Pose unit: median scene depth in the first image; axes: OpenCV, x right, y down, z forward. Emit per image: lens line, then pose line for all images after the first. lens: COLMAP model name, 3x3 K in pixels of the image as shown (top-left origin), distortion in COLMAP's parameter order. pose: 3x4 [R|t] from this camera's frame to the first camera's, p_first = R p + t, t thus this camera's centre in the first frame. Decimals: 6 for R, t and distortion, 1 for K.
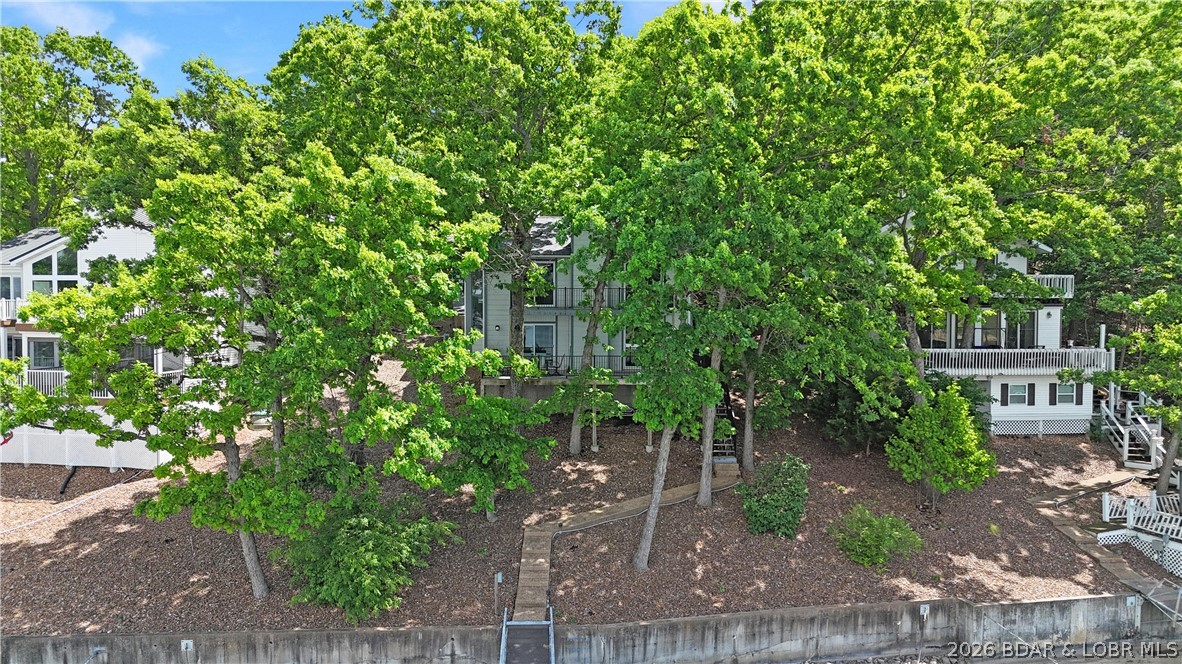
lens RADIAL K [[878.4, 0, 598.1], [0, 878.4, 330.7], [0, 0, 1]] dist [0.060292, -0.044034]
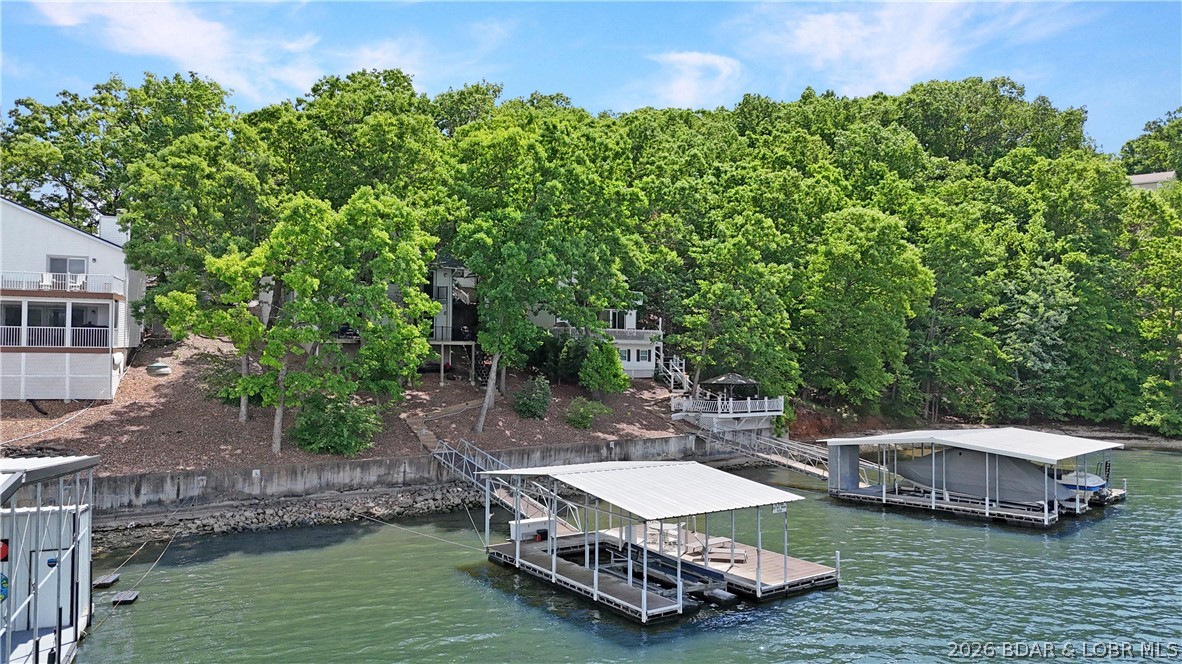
lens RADIAL K [[878.4, 0, 589.5], [0, 878.4, 333.8], [0, 0, 1]] dist [0.060292, -0.044034]
pose [[0.859181, 0.016600, 0.511403, -0.694722], [0.006542, 0.999036, -0.043420, 0.147263], [-0.511630, 0.040651, 0.858244, -0.691546]]
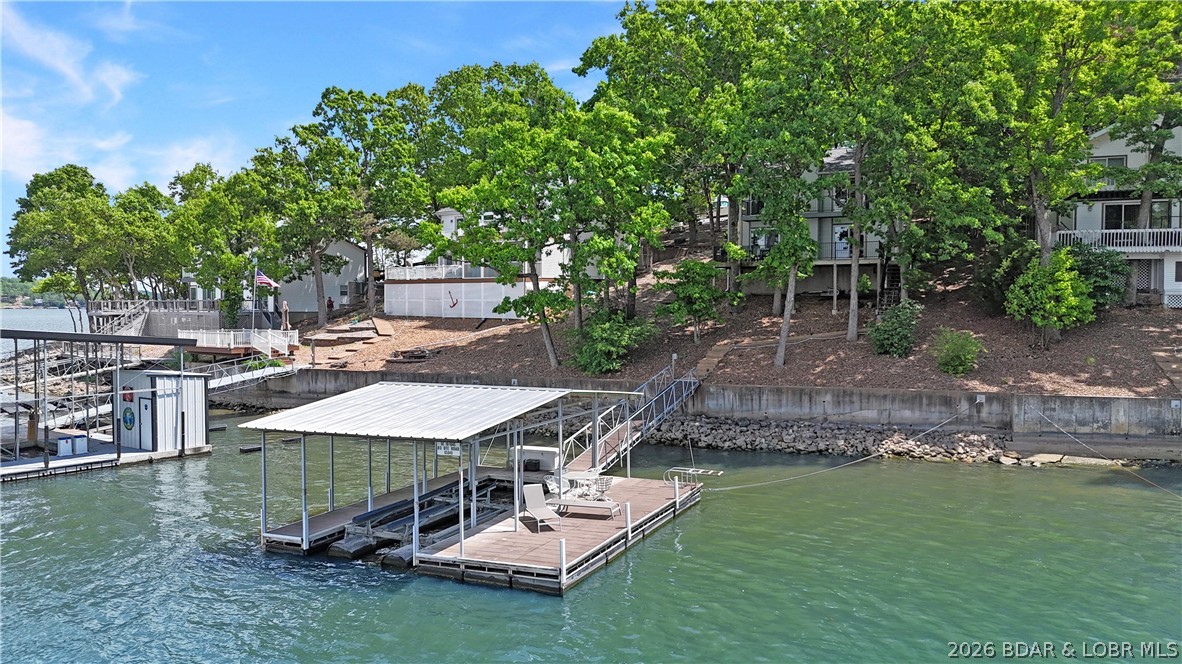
lens RADIAL K [[878.4, 0, 588.5], [0, 878.4, 331.9], [0, 0, 1]] dist [0.060292, -0.044034]
pose [[0.876954, 0.011788, -0.480431, 0.486588], [-0.012184, 0.999923, 0.002294, 0.214801], [0.480421, 0.003842, 0.877030, -0.465638]]
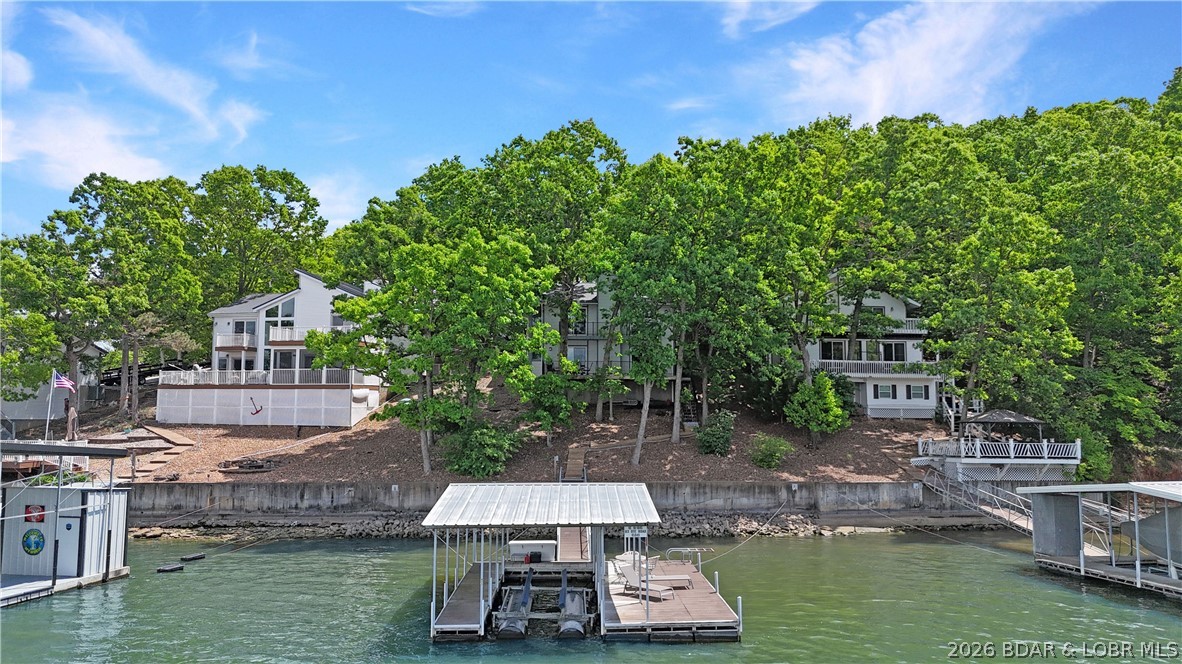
lens RADIAL K [[878.4, 0, 588.4], [0, 878.4, 328.0], [0, 0, 1]] dist [0.060292, -0.044034]
pose [[0.998901, -0.001740, -0.046836, 0.038711], [-0.004146, 0.992113, -0.125280, 0.220230], [0.046685, 0.125337, 0.991015, -0.798541]]
